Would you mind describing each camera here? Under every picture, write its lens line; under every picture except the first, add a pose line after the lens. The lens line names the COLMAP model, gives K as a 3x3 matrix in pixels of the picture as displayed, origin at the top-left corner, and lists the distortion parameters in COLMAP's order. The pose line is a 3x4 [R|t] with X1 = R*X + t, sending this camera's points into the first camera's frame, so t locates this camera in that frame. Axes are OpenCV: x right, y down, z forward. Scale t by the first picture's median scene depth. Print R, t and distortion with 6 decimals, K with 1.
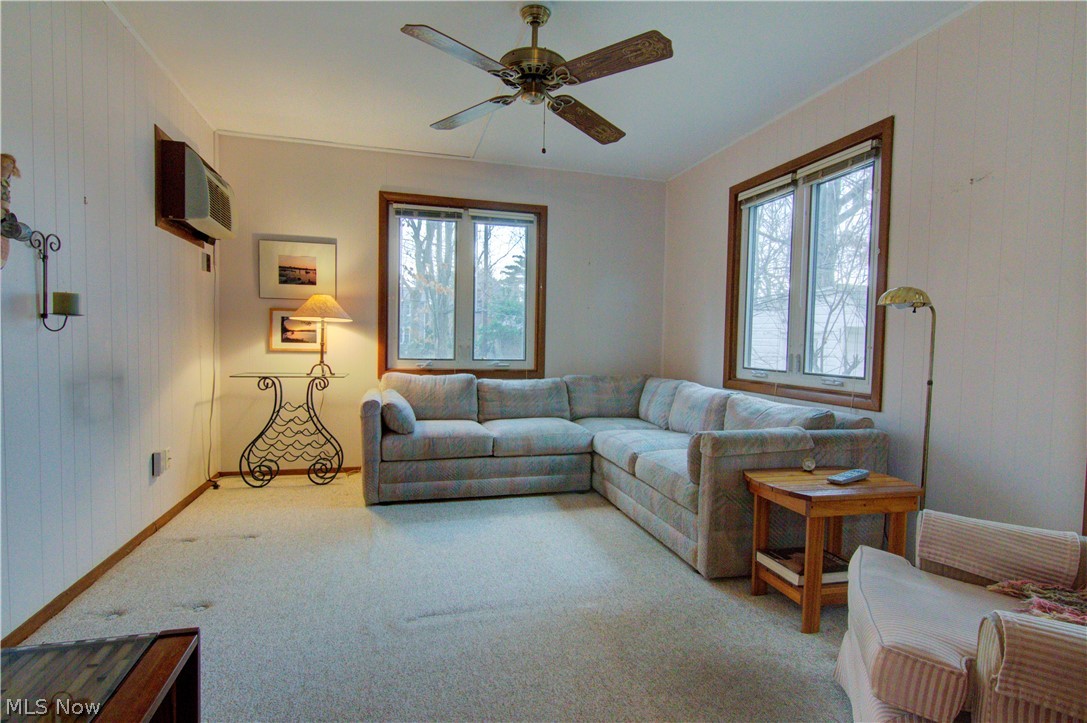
lens RADIAL K [[556.7, 0, 540.8], [0, 556.7, 363.9], [0, 0, 1]] dist [-0.002055, 0.000738]
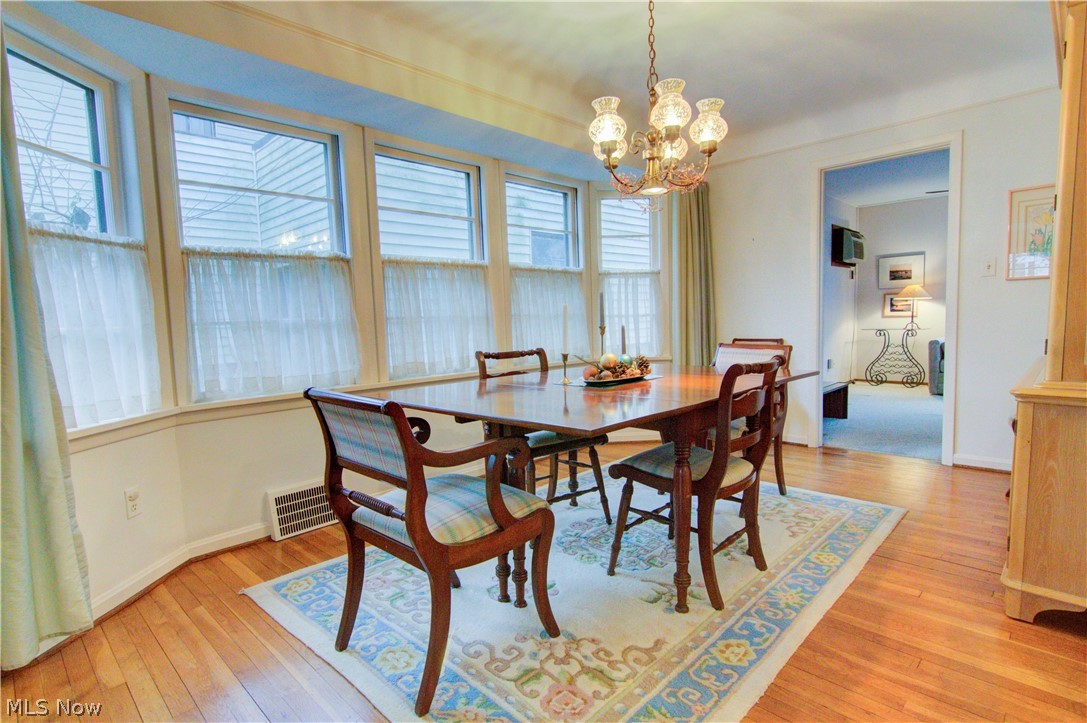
lens RADIAL K [[556.7, 0, 540.1], [0, 556.7, 361.8], [0, 0, 1]] dist [-0.002055, 0.000738]
pose [[0.501631, 0.039813, -0.864165, 0.577292], [0.001287, 0.998905, 0.046767, 0.040764], [0.865080, -0.024572, 0.501031, -0.977003]]
